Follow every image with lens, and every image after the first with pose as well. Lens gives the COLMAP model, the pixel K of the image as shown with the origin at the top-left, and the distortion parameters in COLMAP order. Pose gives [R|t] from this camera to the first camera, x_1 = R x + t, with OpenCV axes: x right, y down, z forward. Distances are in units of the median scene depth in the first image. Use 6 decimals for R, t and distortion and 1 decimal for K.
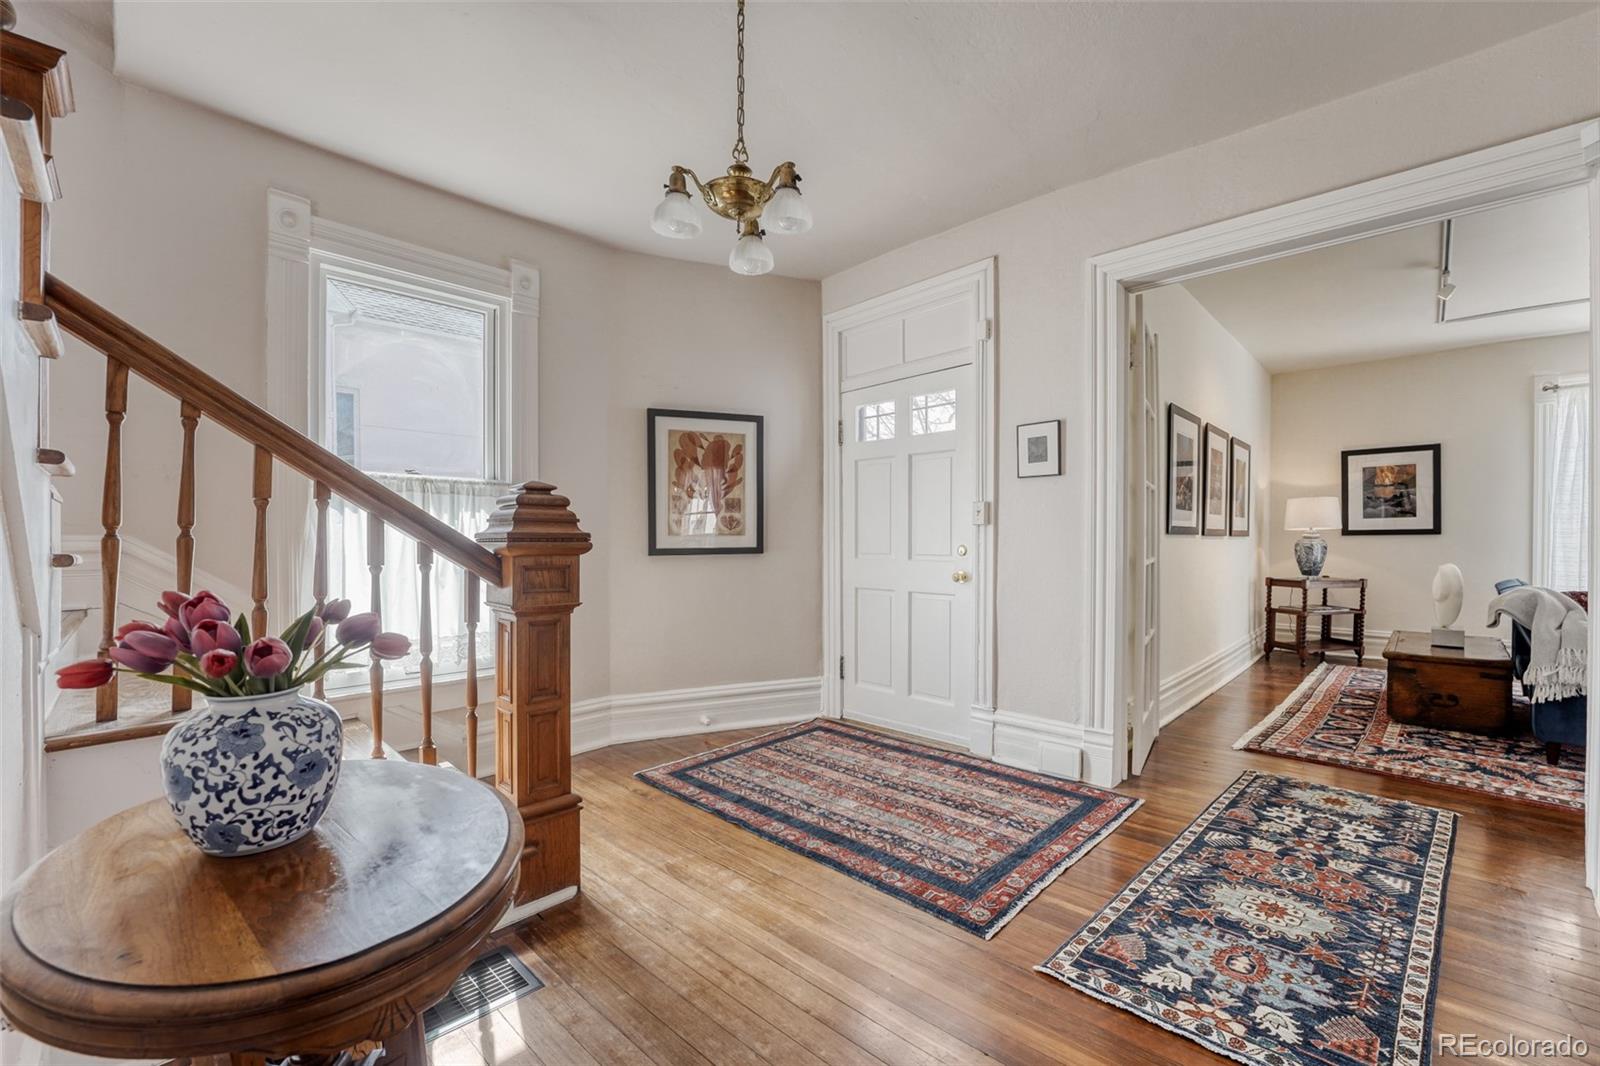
lens RADIAL K [[667.0, 0, 802.8], [0, 667.0, 539.7], [0, 0, 1]] dist [-0.001750, -0.000587]
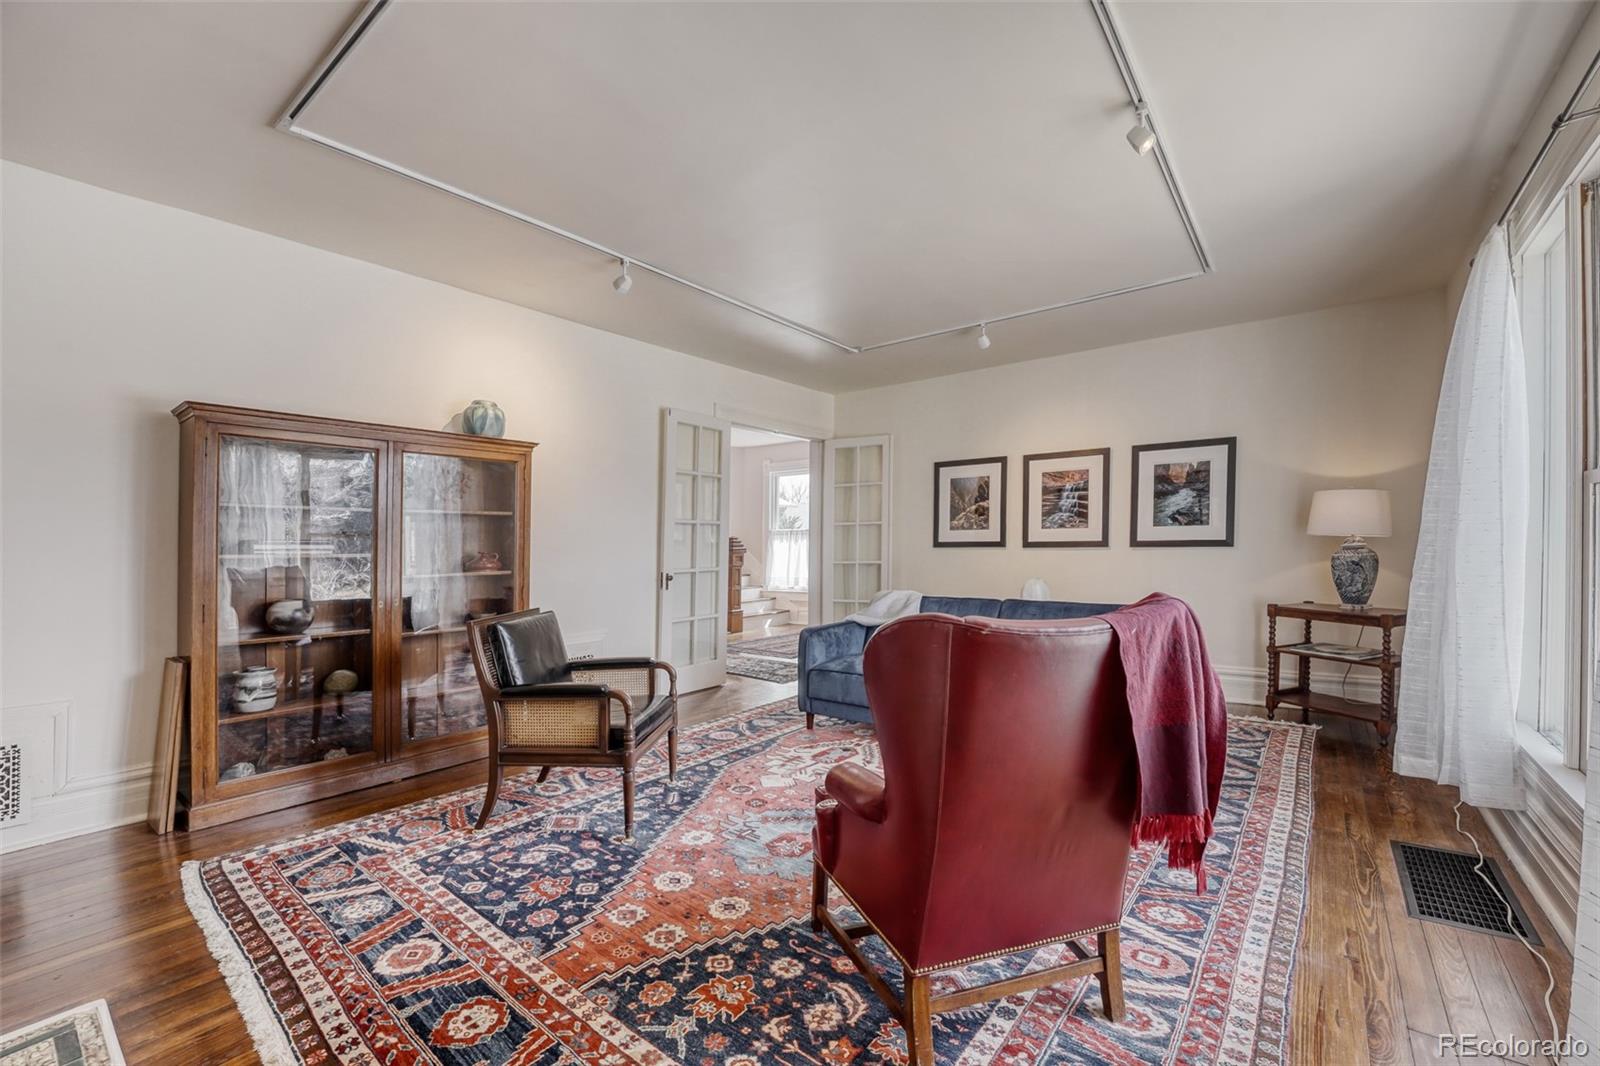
lens RADIAL K [[667.0, 0, 796.2], [0, 667.0, 539.7], [0, 0, 1]] dist [-0.001750, -0.000587]
pose [[0.054414, -0.005890, -0.998501, 1.758140], [-0.002435, 0.999979, -0.006031, -0.010190], [0.998515, 0.002759, 0.054399, 0.372707]]
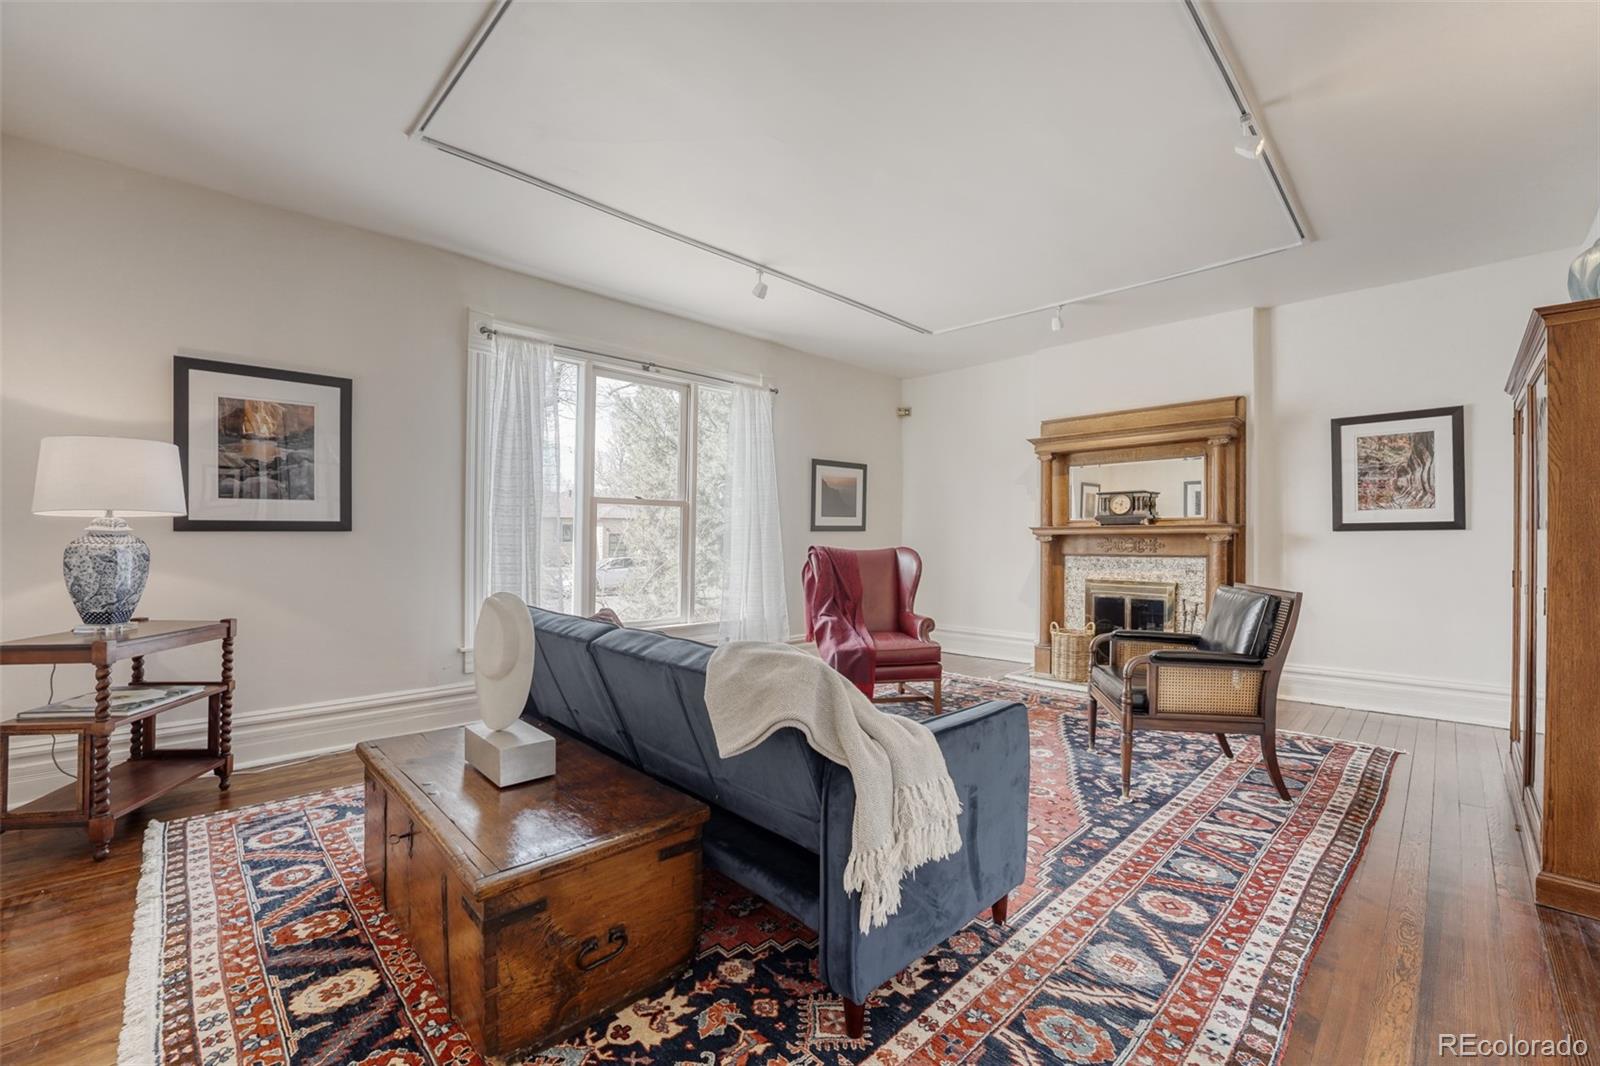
lens RADIAL K [[667.0, 0, 804.4], [0, 667.0, 542.4], [0, 0, 1]] dist [-0.001750, -0.000587]
pose [[0.059235, -0.001627, 0.998243, 0.372437], [0.010557, 0.999944, 0.001003, 0.005938], [-0.998188, 0.010479, 0.059249, 0.541678]]
